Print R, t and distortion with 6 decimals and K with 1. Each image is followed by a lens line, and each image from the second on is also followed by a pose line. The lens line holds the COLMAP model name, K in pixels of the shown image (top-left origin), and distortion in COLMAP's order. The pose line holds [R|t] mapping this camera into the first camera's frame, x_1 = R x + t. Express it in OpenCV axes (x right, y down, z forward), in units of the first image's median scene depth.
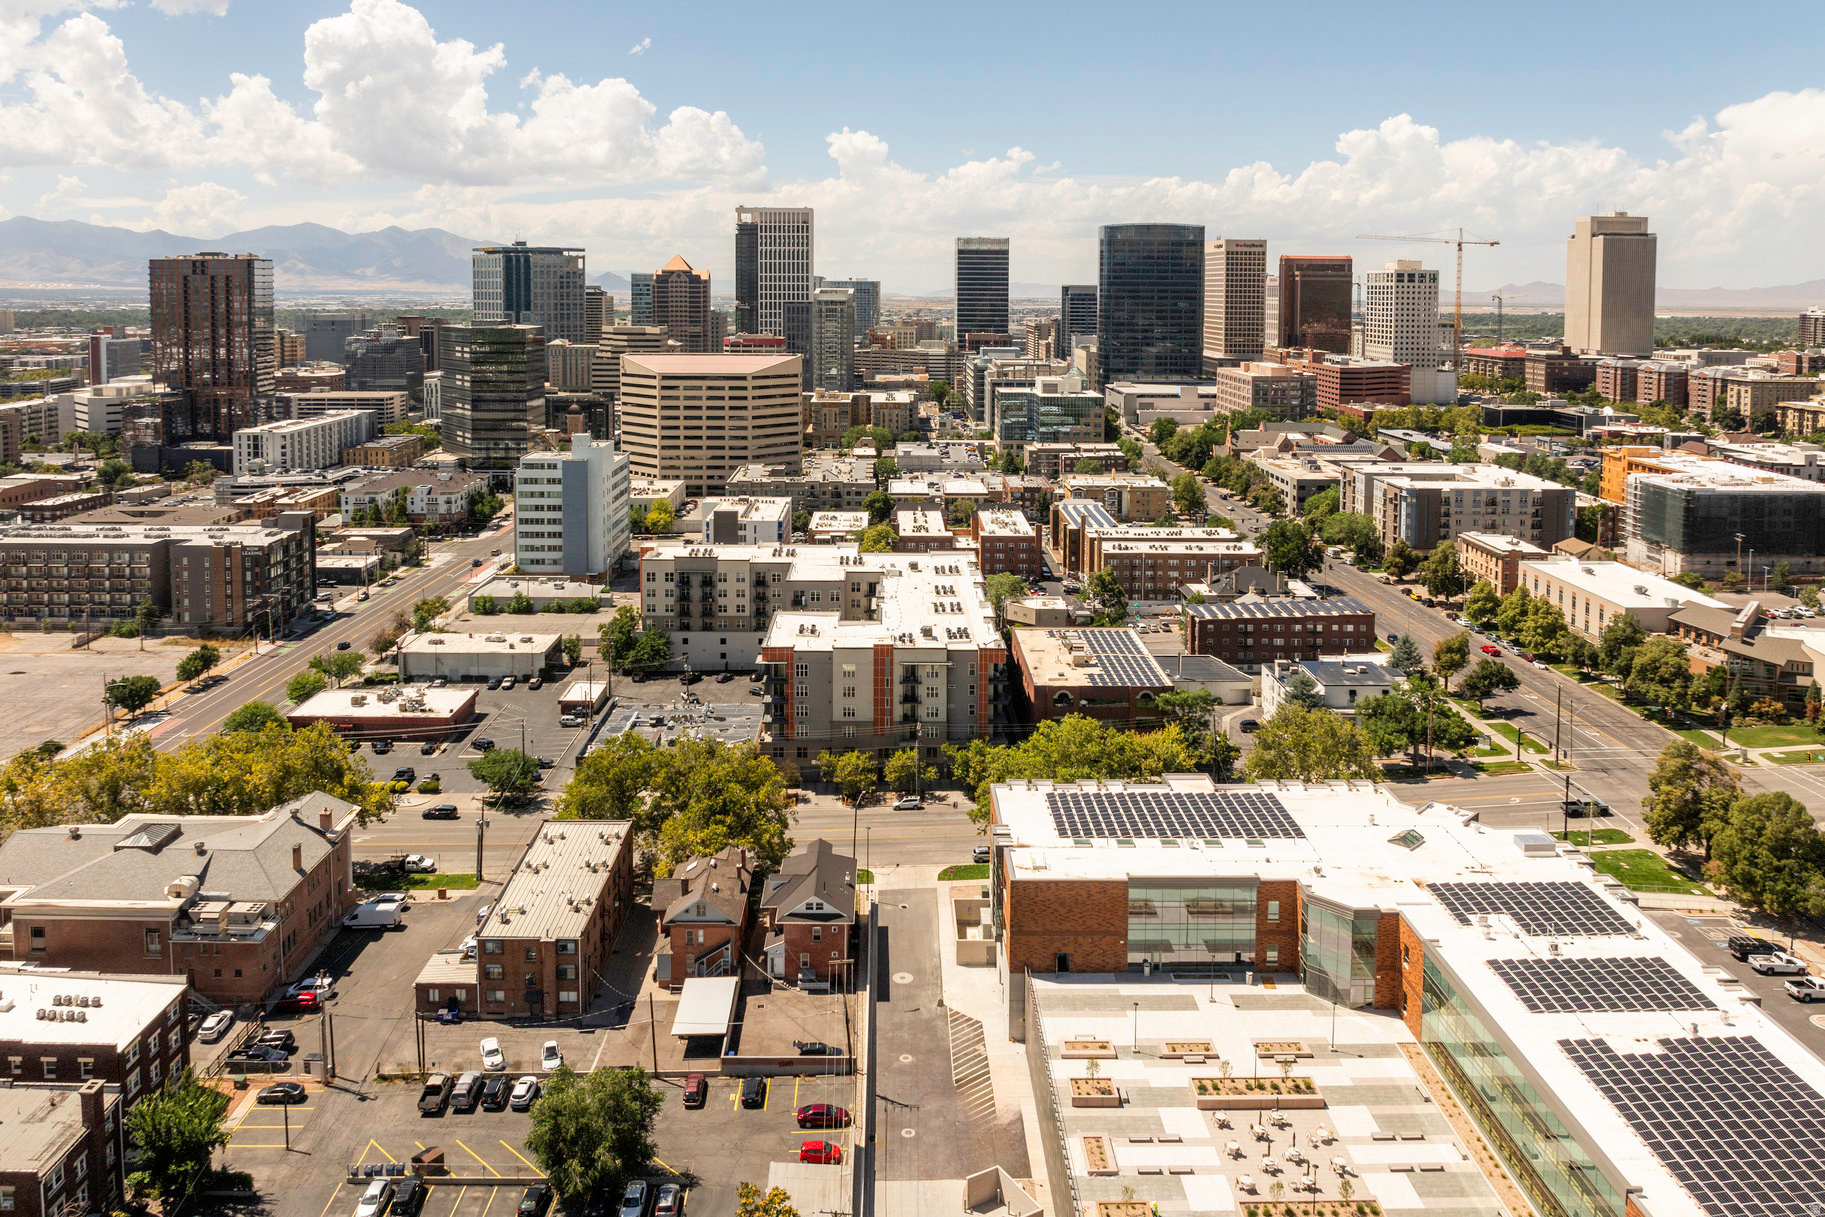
lens RADIAL K [[1074.6, 0, 912.5], [0, 1074.6, 608.5], [0, 0, 1]] dist [-0.027082, 0.000367]
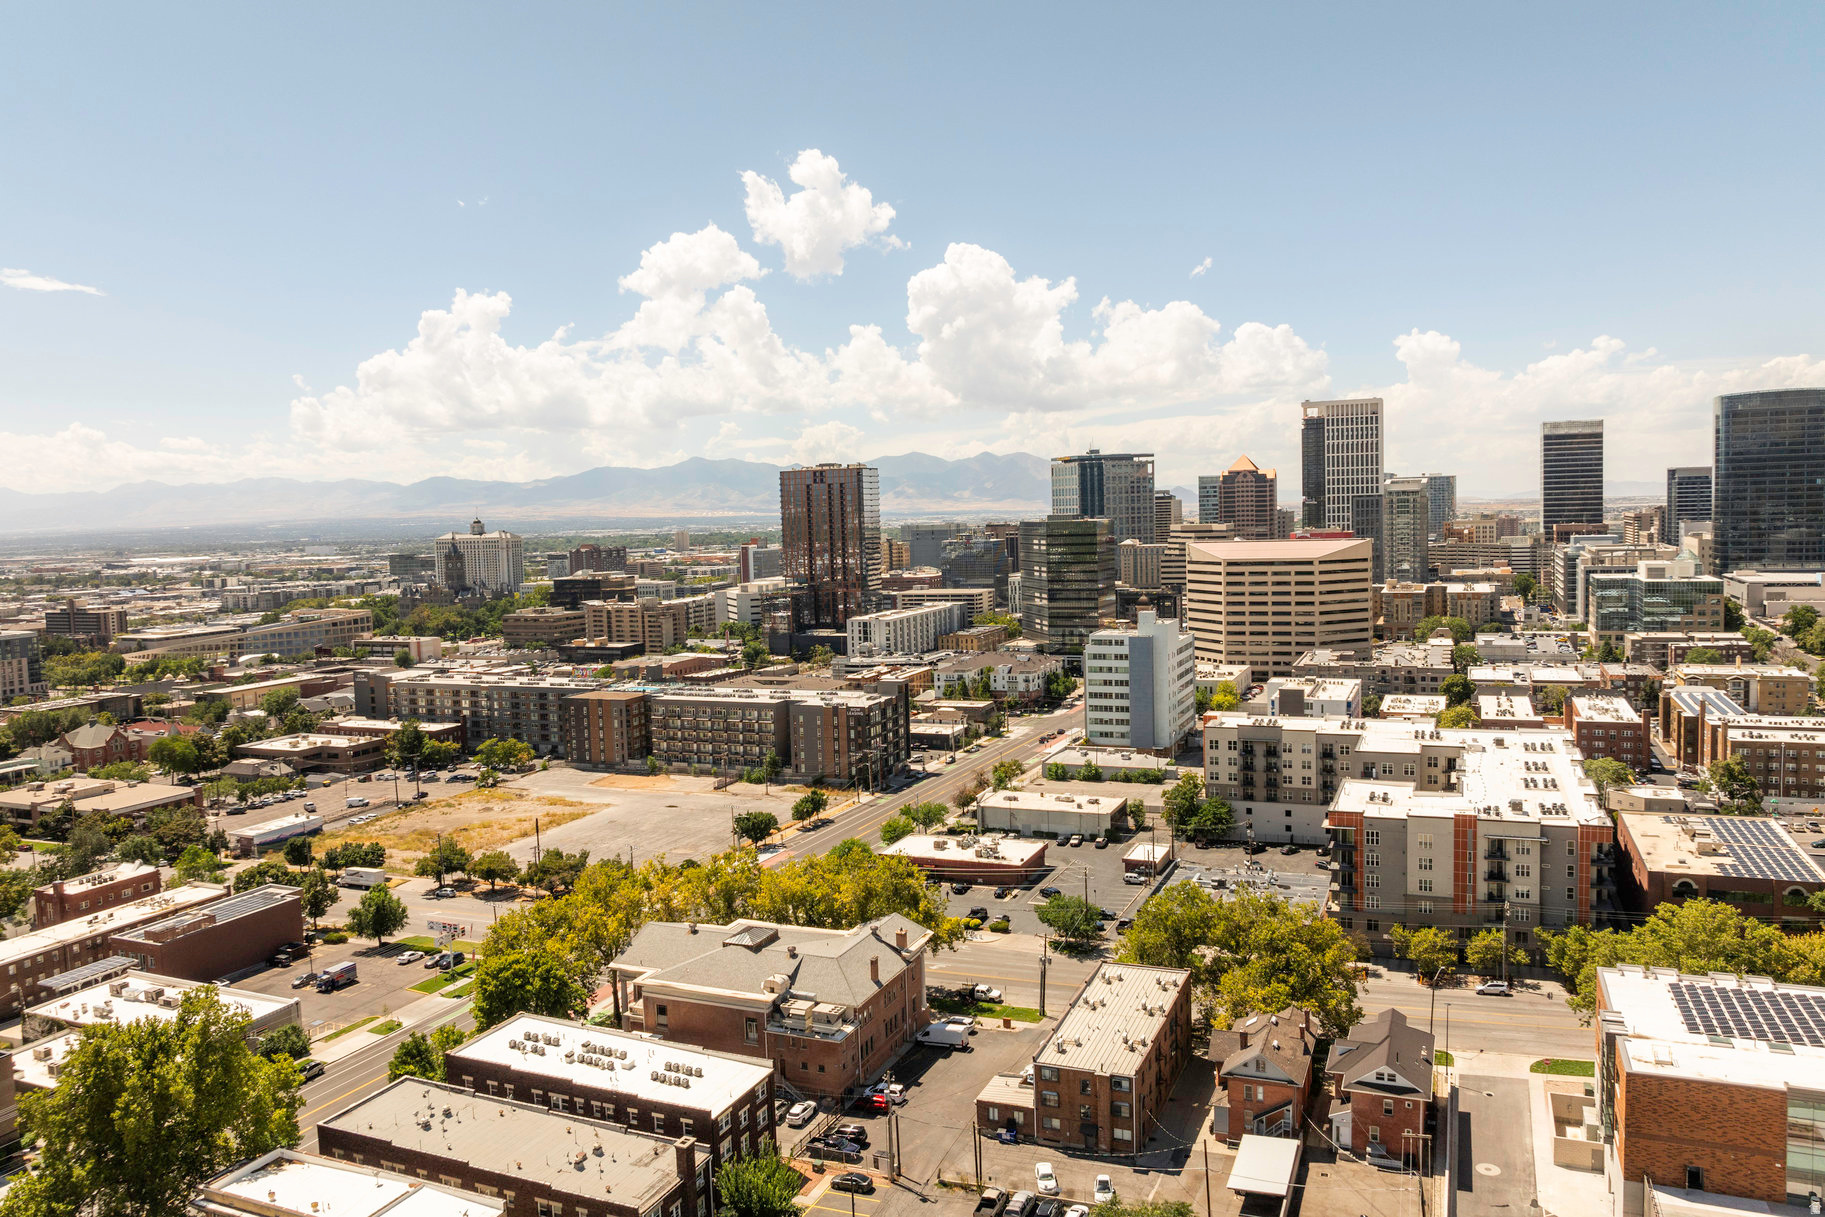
lens RADIAL K [[1365.3, 0, 912.5], [0, 1365.3, 608.5], [0, 0, 1]] dist [-0.035712, -0.002672]
pose [[0.909551, -0.002559, -0.415584, 0.027570], [0.007443, 0.999921, 0.010134, -0.171793], [0.415525, -0.012311, 0.909498, -0.266804]]
